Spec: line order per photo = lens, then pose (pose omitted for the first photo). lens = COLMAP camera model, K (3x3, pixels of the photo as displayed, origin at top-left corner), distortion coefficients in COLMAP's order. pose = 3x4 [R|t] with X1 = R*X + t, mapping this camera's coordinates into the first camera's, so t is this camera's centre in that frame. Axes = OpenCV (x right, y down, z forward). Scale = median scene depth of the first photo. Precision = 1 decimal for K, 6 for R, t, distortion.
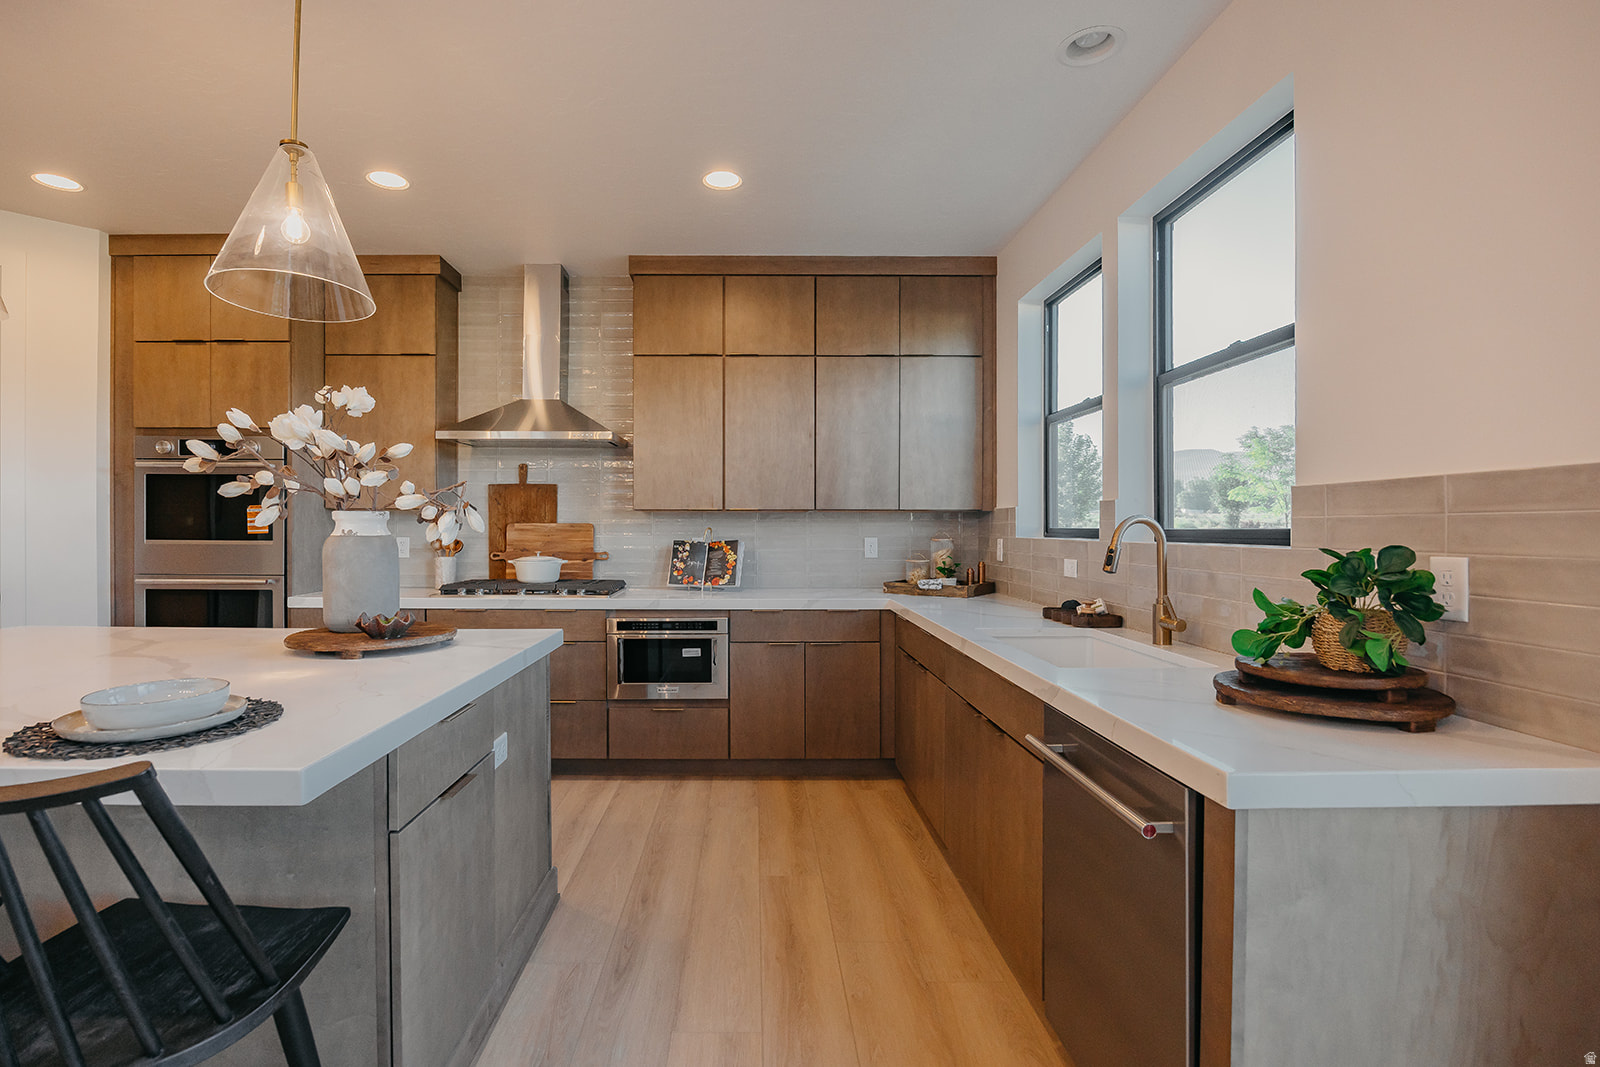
lens RADIAL K [[742.5, 0, 769.0], [0, 742.5, 526.3], [0, 0, 1]] dist [0.001697, 0.000535]
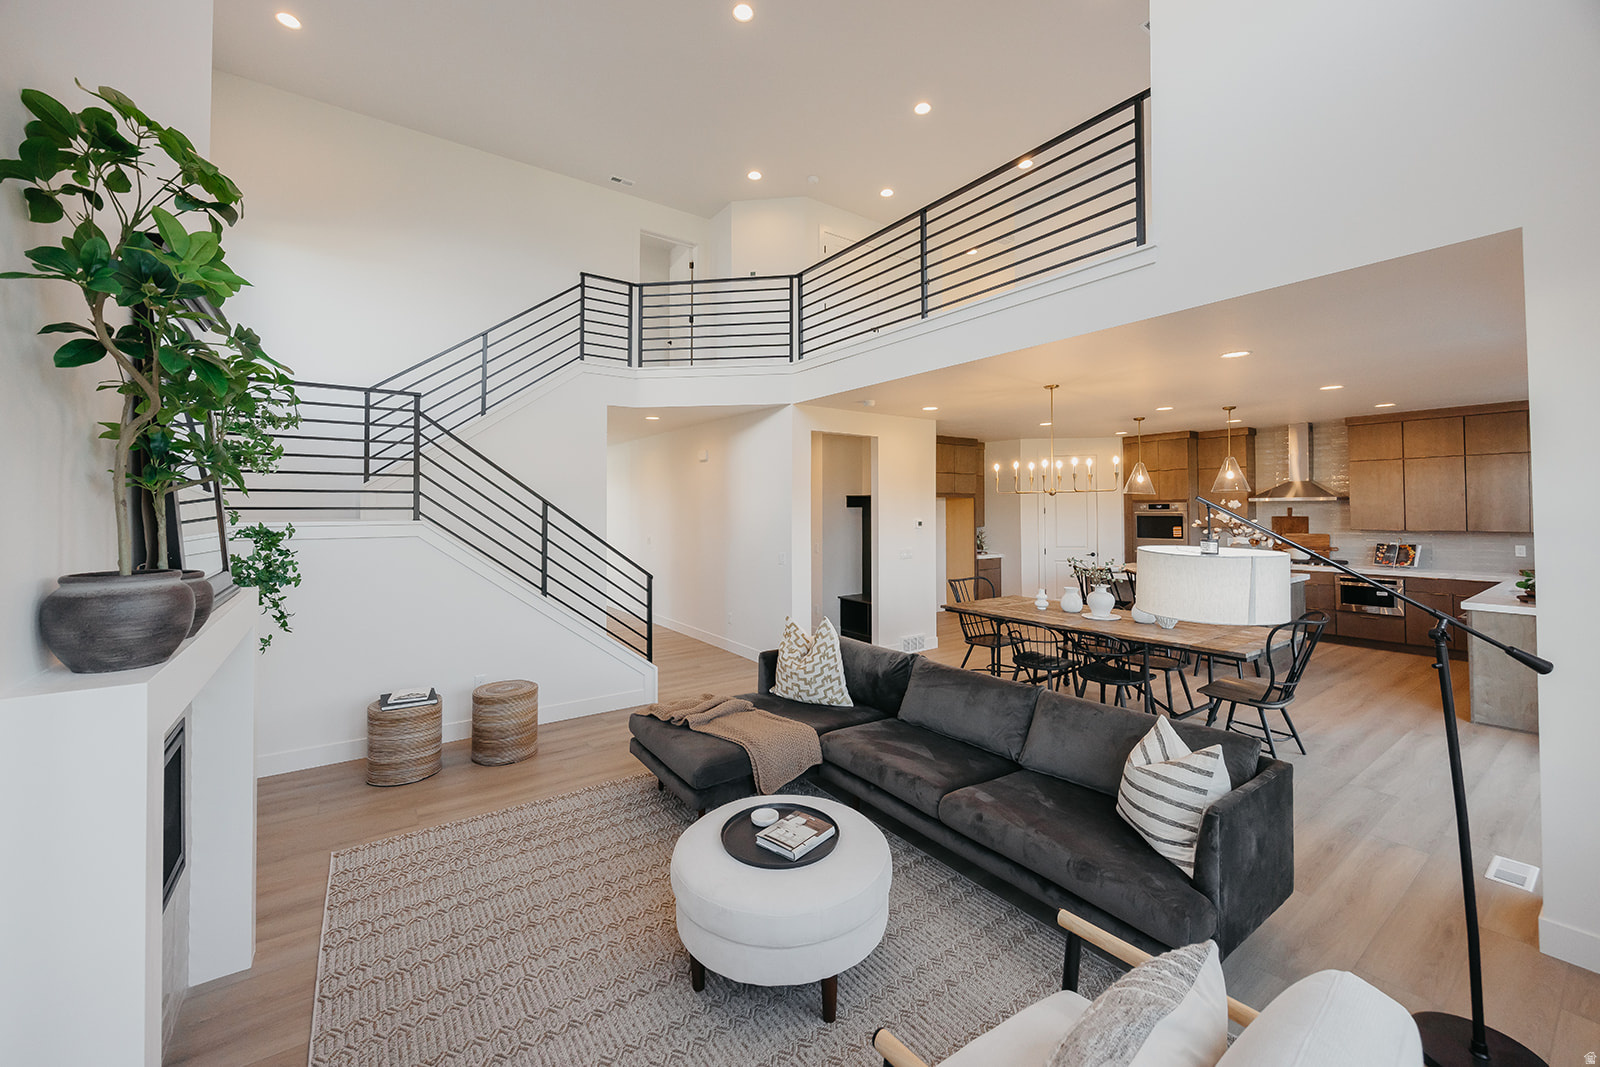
lens RADIAL K [[637.2, 0, 789.1], [0, 637.2, 500.9], [0, 0, 1]] dist [0.009382, -0.000624]
pose [[0.562598, -0.017821, -0.826539, 0.470802], [0.009662, 0.999841, -0.014981, -0.096489], [0.826674, 0.000443, 0.562681, -1.505725]]
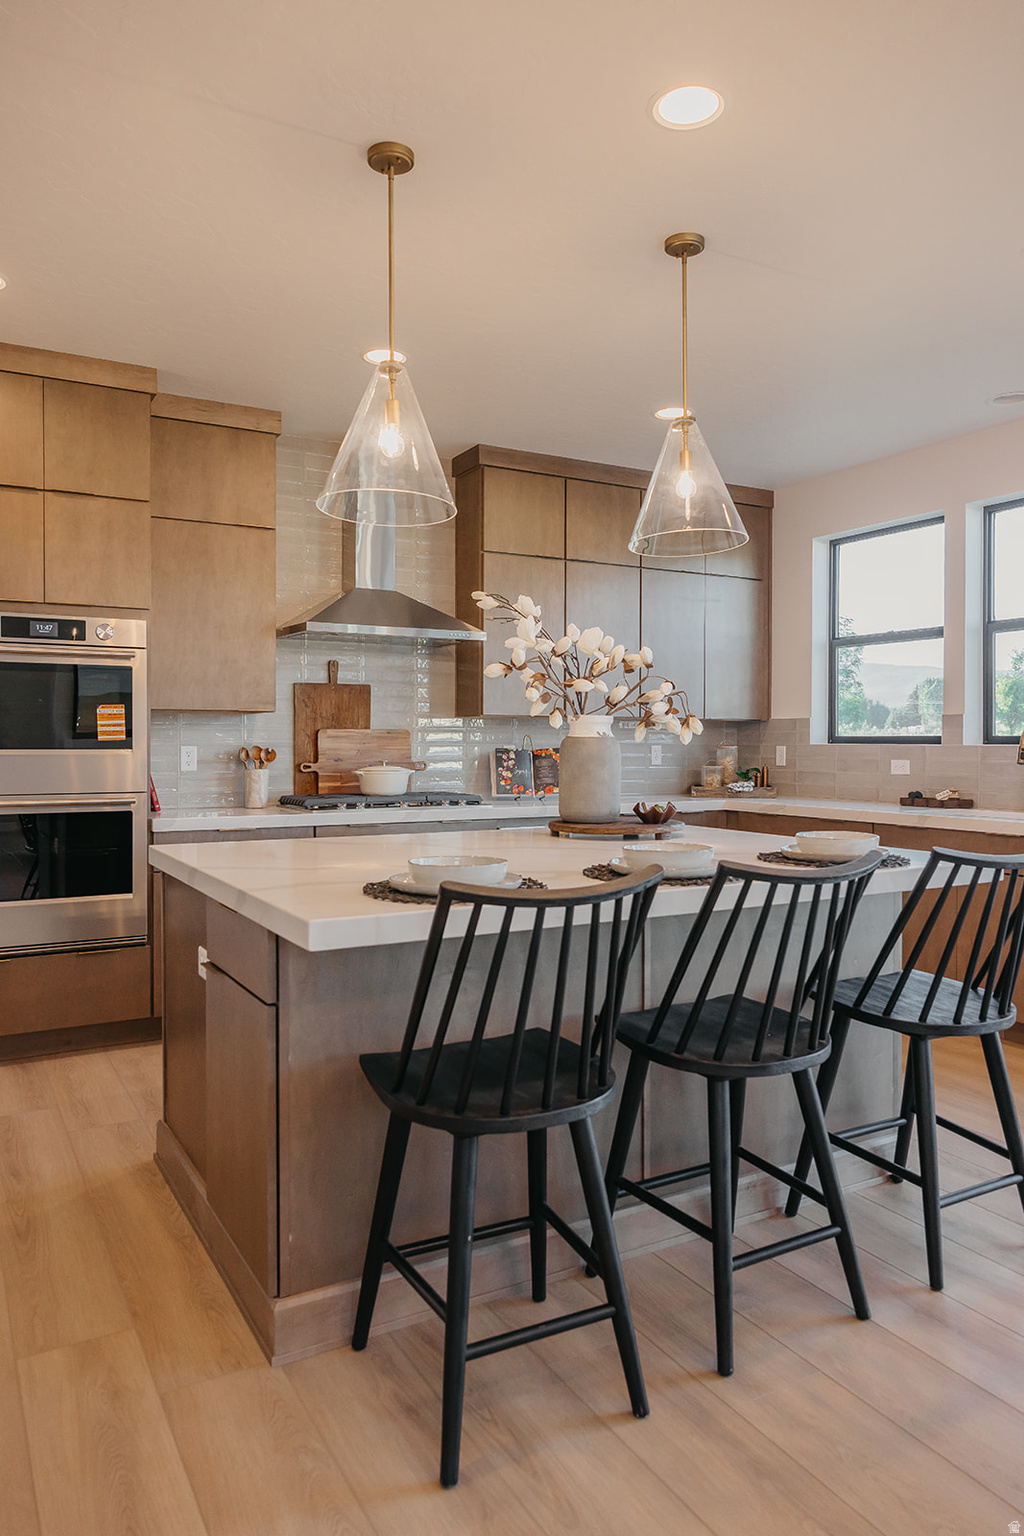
lens RADIAL K [[1033.1, 0, 511.3], [0, 1033.1, 758.2], [0, 0, 1]] dist [0.004785, 0.002108]
pose [[0.875575, -0.006777, 0.483035, -0.783175], [-0.001665, 0.999853, 0.017047, 0.009520], [-0.483080, -0.015731, 0.875435, -0.166350]]
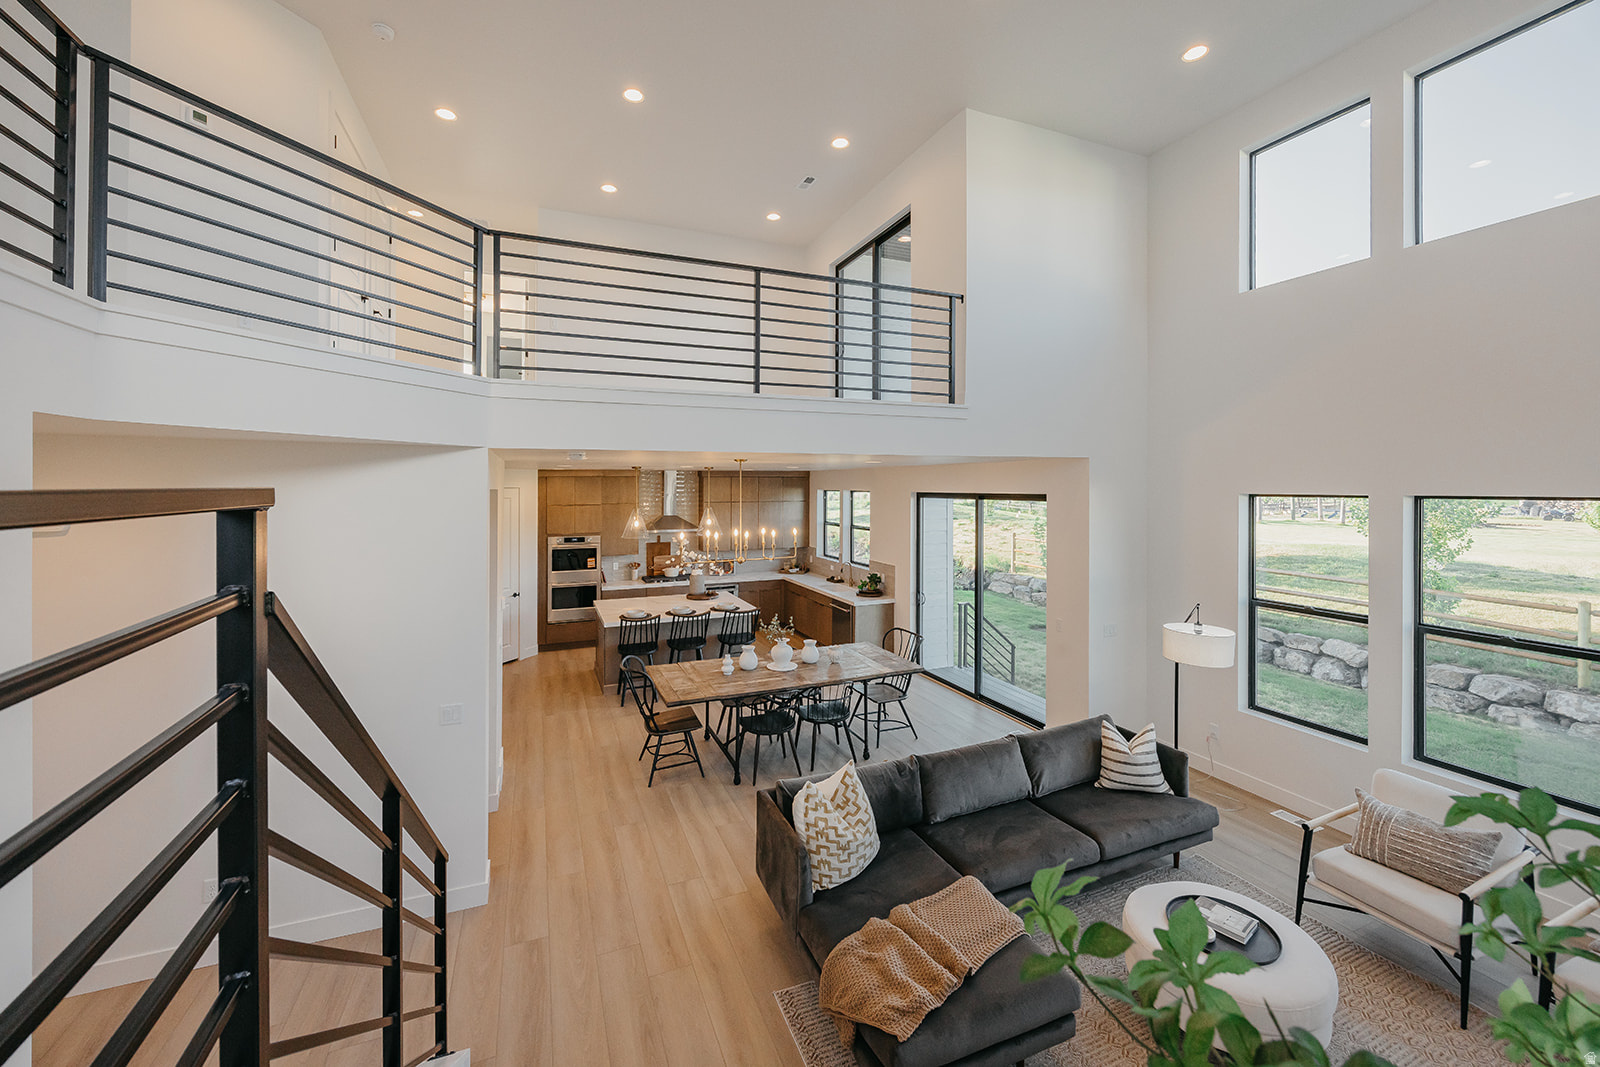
lens RADIAL K [[637.2, 0, 806.2], [0, 637.2, 486.3], [0, 0, 1]] dist [0.009382, -0.000624]
pose [[0.924824, -0.003877, 0.380375, -0.802621], [0.000670, 0.999963, 0.008564, -0.320748], [-0.380394, -0.007665, 0.924793, -1.656206]]
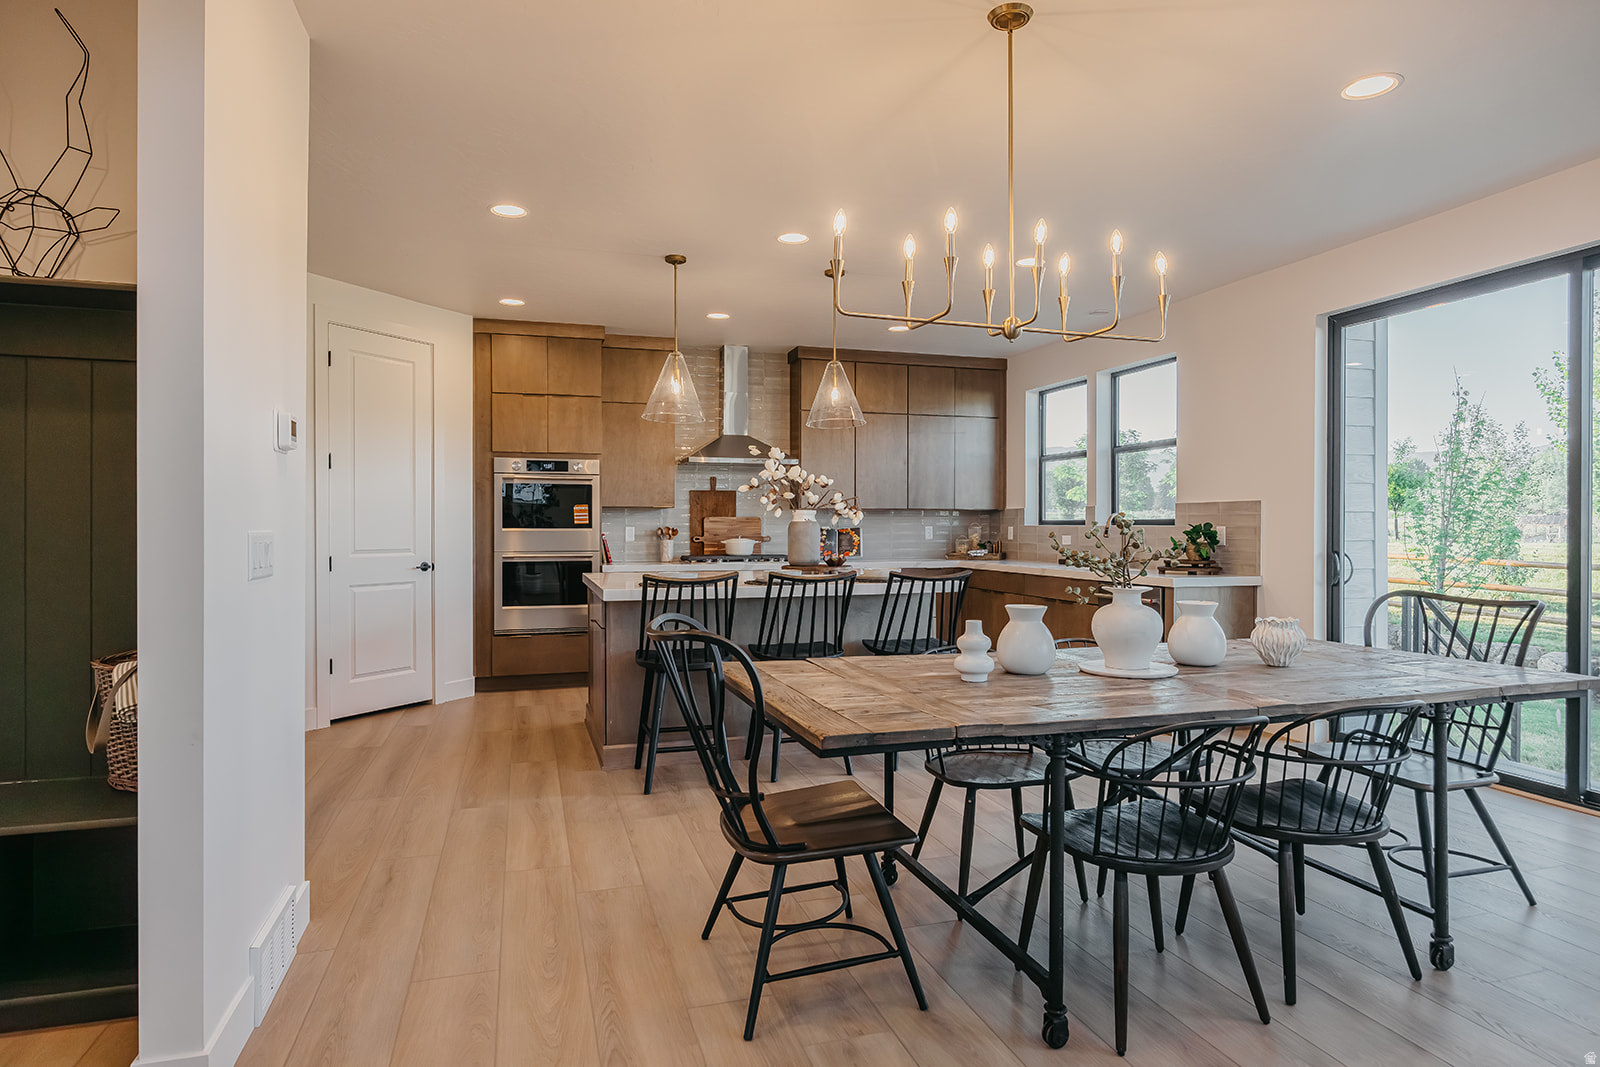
lens RADIAL K [[897.9, 0, 809.4], [0, 897.9, 537.5], [0, 0, 1]] dist [0.002190, -0.000794]
pose [[0.955859, -0.004588, 0.293789, -0.721632], [0.000388, 0.999897, 0.014353, 0.011761], [-0.293824, -0.013605, 0.955763, -0.819471]]
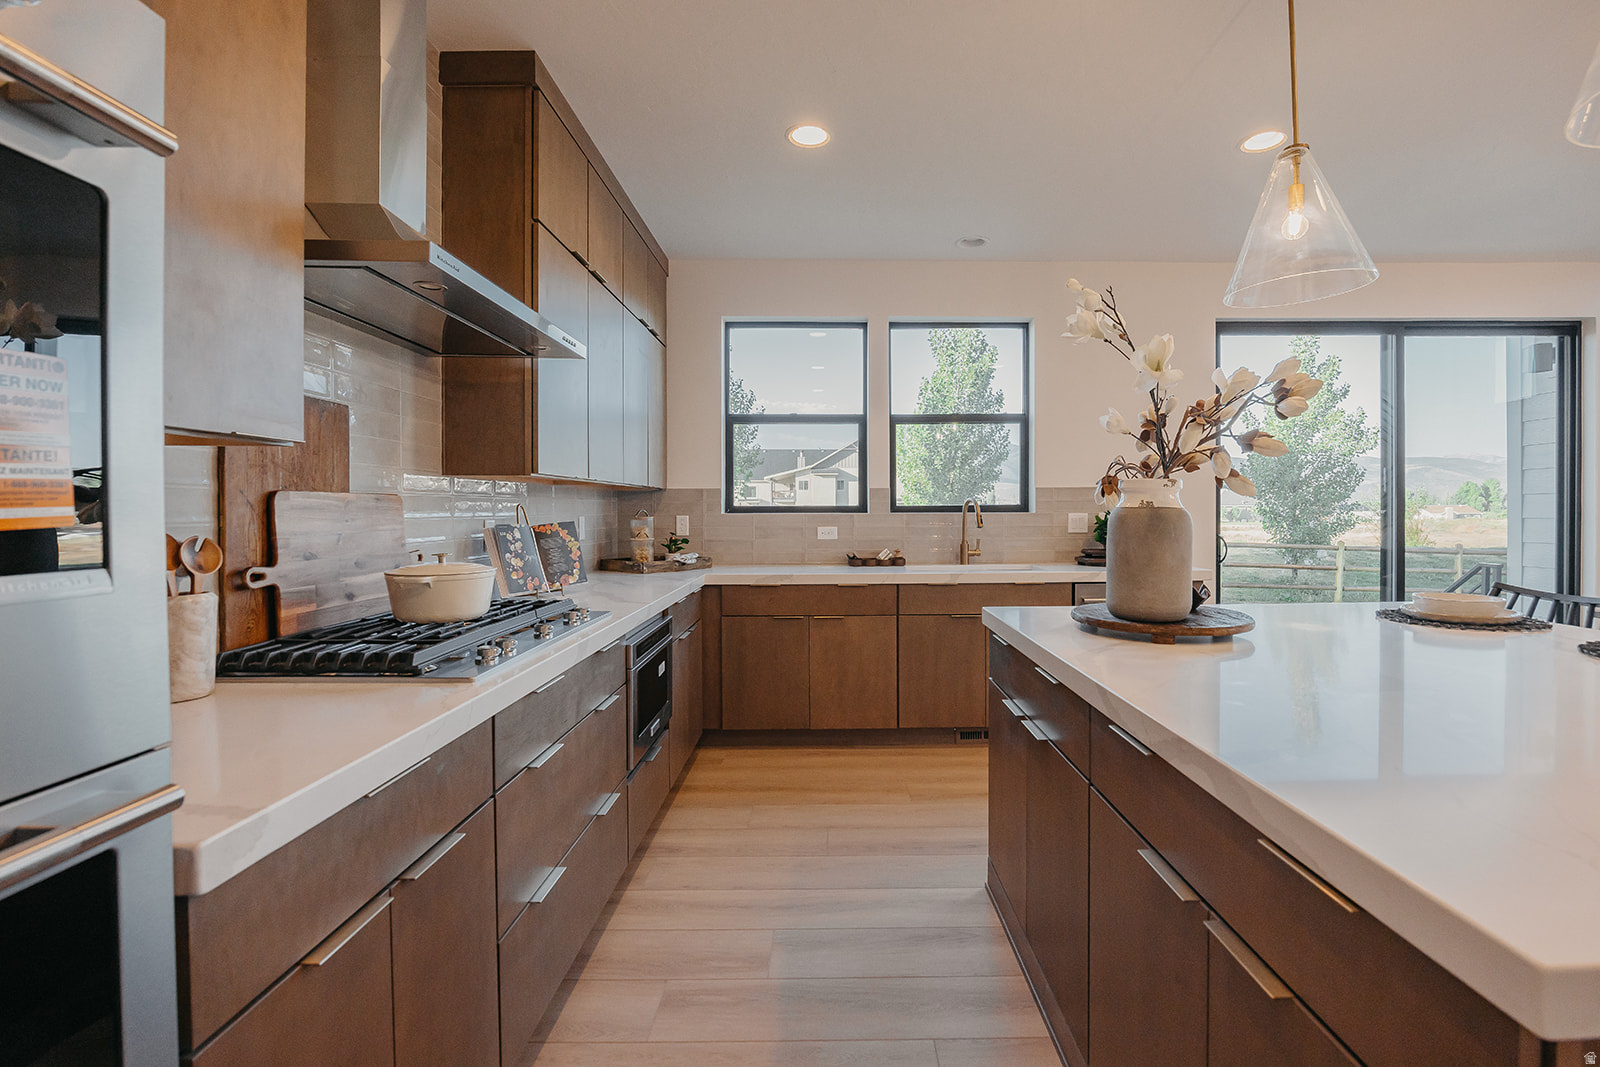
lens RADIAL K [[742.5, 0, 848.9], [0, 742.5, 500.5], [0, 0, 1]] dist [0.001697, 0.000535]
pose [[-0.014823, 0.009858, 0.999842, -0.794172], [0.001678, 0.999950, -0.009834, 0.005769], [-0.999889, 0.001532, -0.014838, 0.752050]]
